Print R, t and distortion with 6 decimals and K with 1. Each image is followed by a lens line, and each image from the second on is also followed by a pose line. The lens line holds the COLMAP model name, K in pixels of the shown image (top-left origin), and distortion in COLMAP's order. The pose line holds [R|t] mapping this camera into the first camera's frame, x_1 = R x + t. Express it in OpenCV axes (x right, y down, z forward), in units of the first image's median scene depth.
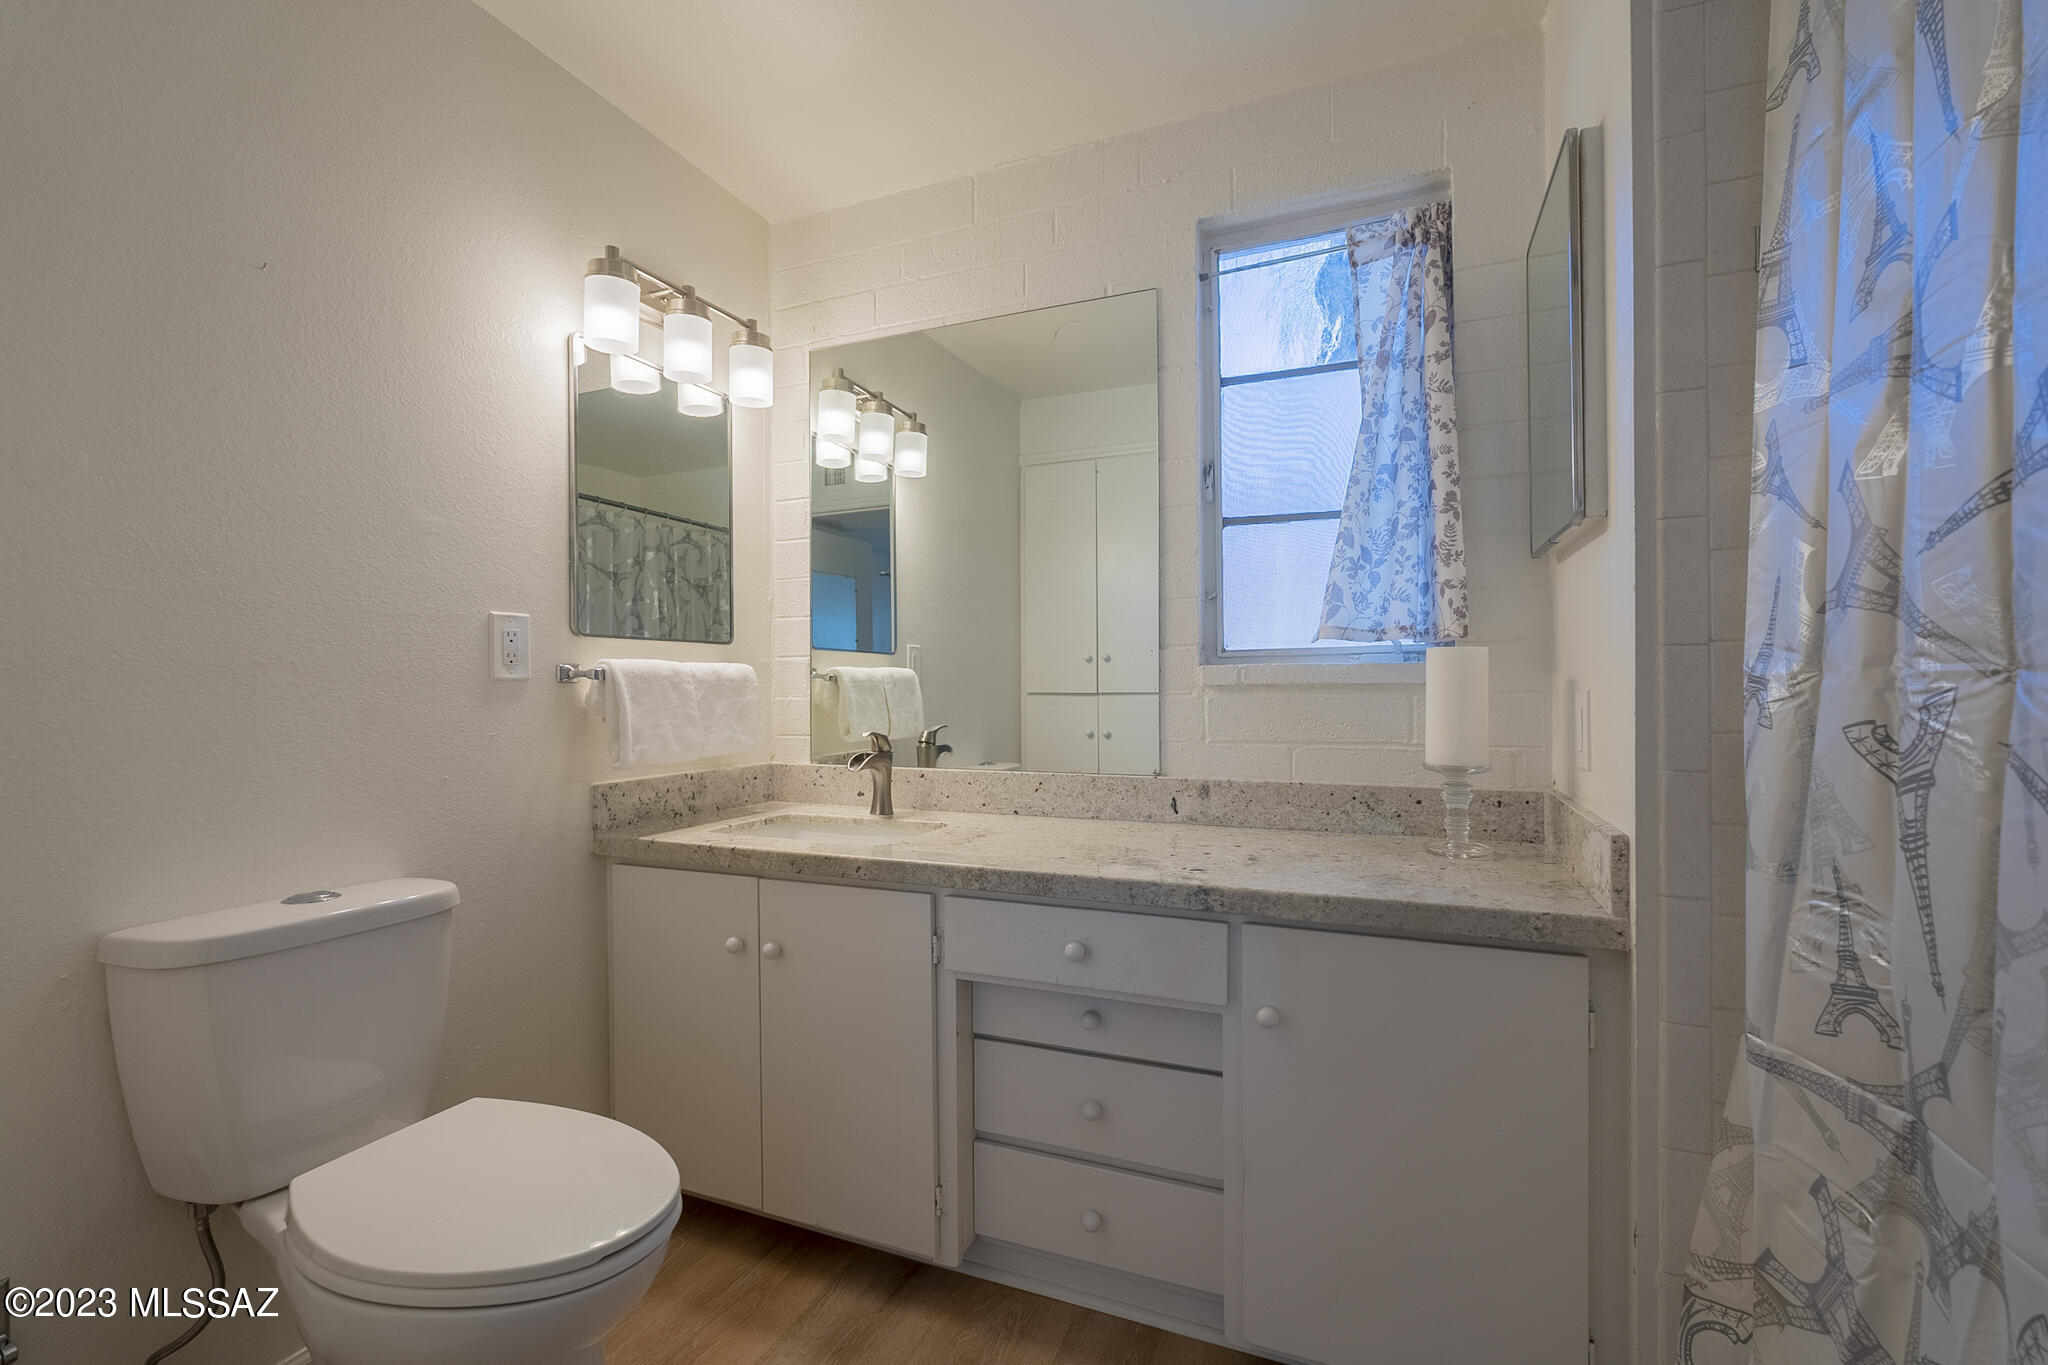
lens RADIAL K [[892.2, 0, 1010.9], [0, 892.2, 686.2], [0, 0, 1]] dist [-0.001334, -0.000031]
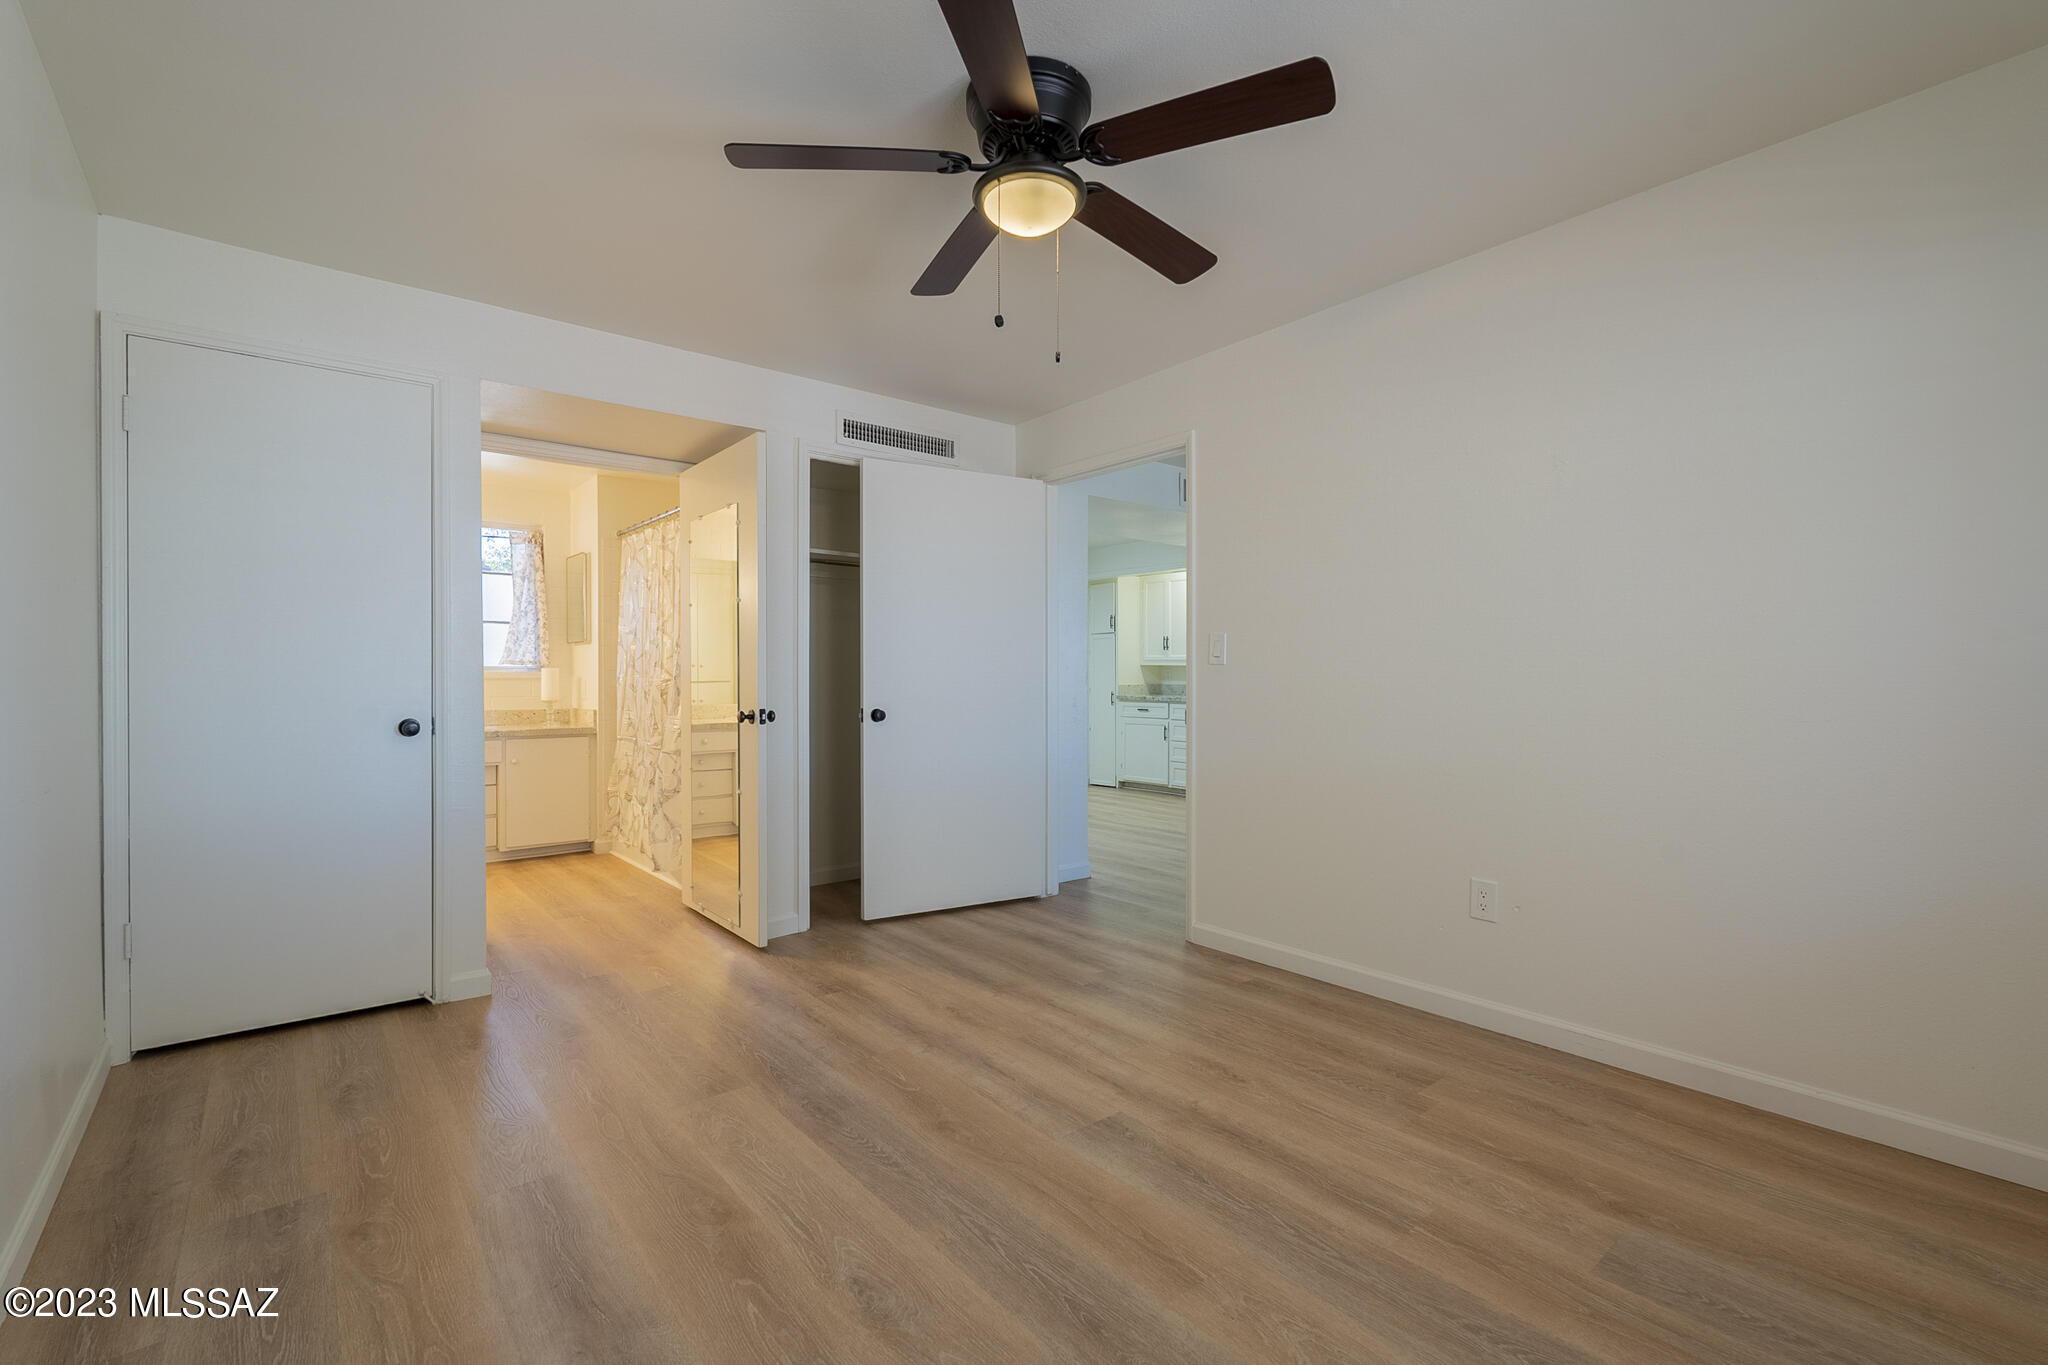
lens RADIAL K [[892.2, 0, 1015.7], [0, 892.2, 681.5], [0, 0, 1]] dist [-0.001334, -0.000031]
pose [[0.450220, 0.003313, 0.892912, -1.742542], [0.001190, 0.999990, -0.004311, 0.025988], [-0.892917, 0.003003, 0.450211, -2.146771]]
